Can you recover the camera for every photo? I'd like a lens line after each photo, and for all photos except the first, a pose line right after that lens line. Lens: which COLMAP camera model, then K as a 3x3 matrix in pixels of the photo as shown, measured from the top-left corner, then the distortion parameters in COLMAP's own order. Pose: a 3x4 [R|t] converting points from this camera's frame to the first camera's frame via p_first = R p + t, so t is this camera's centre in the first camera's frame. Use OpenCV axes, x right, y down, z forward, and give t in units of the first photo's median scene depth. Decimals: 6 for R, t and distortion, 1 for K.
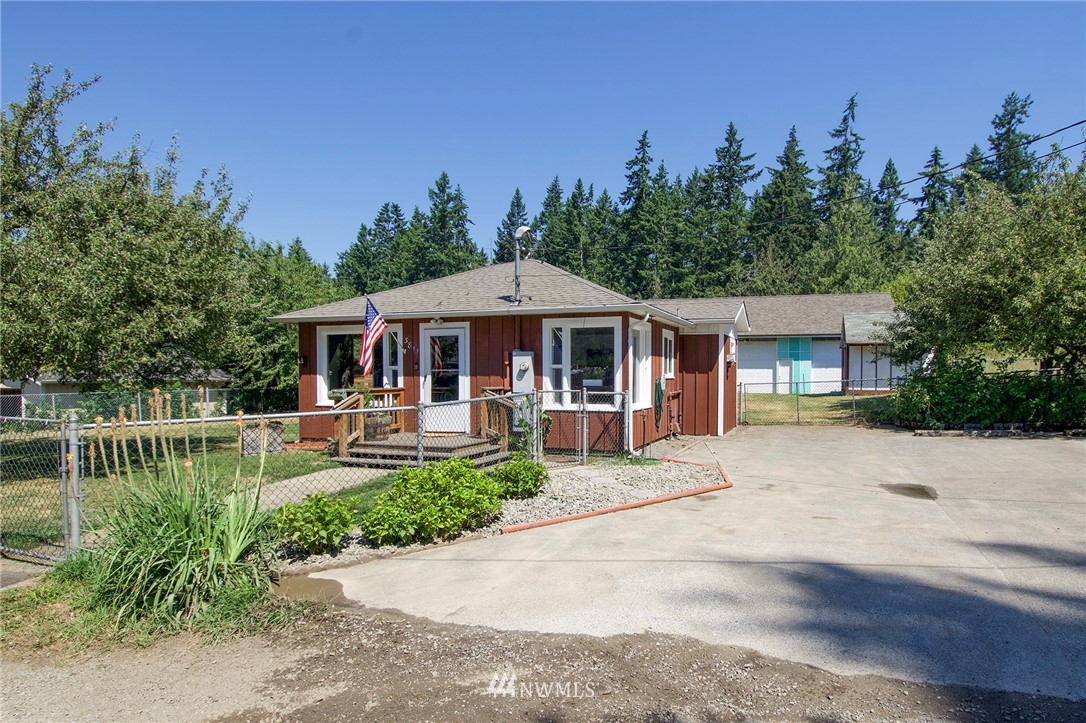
lens RADIAL K [[612.4, 0, 600.4], [0, 612.4, 385.8], [0, 0, 1]] dist [0.058029, -0.064616]
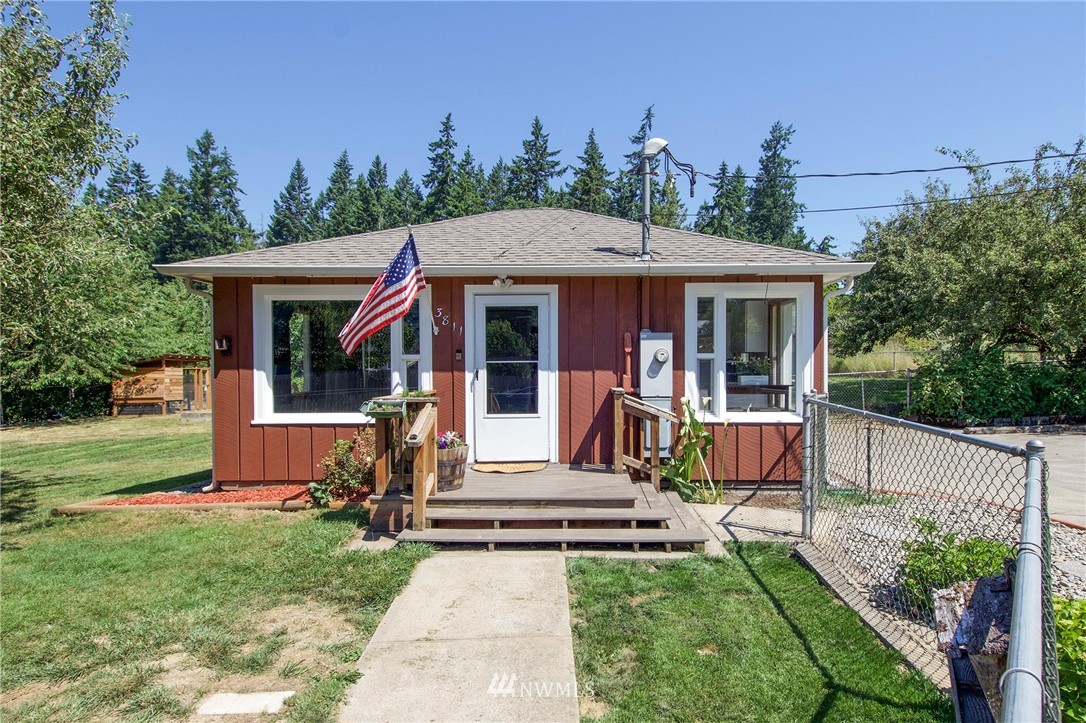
lens RADIAL K [[601.4, 0, 581.6], [0, 601.4, 374.6], [0, 0, 1]] dist [0.035642, -0.029091]
pose [[0.946862, -0.006623, 0.321573, -0.042455], [0.007987, 0.999964, -0.002923, -0.001124], [-0.321542, 0.005336, 0.946880, 0.044877]]
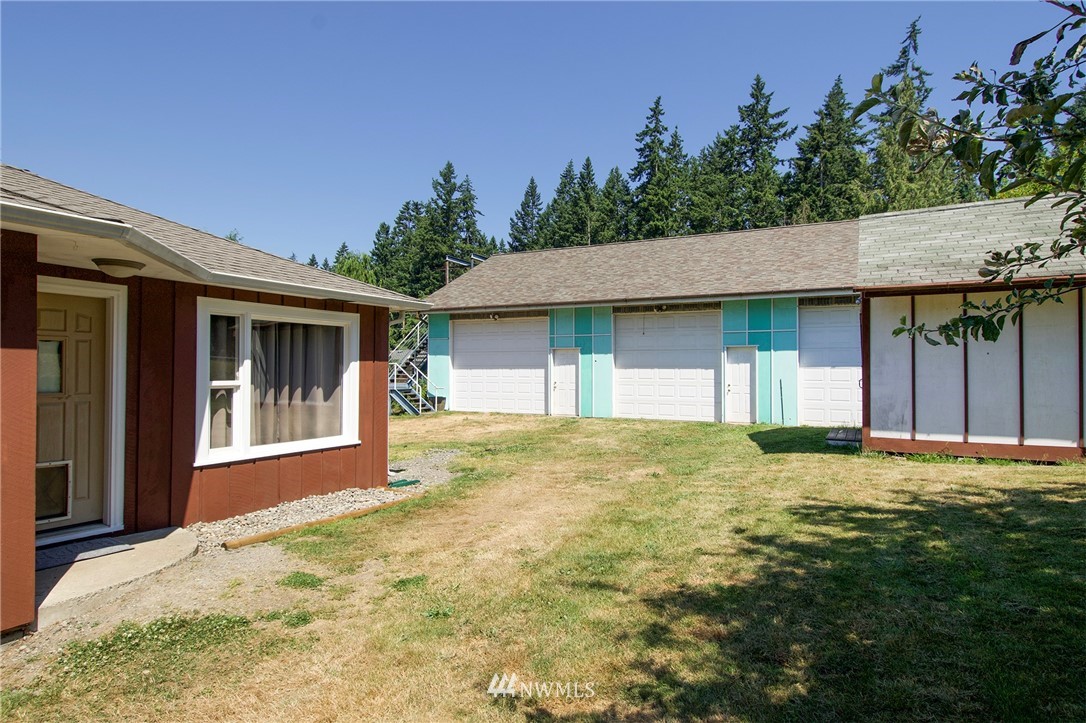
lens RADIAL K [[575.7, 0, 547.6], [0, 575.7, 364.6], [0, 0, 1]] dist [0.041590, -0.028134]
pose [[0.982672, -0.002868, -0.185332, 0.078091], [-0.002173, 0.999633, -0.026992, -0.005970], [0.185342, 0.026927, 0.982305, 0.178524]]
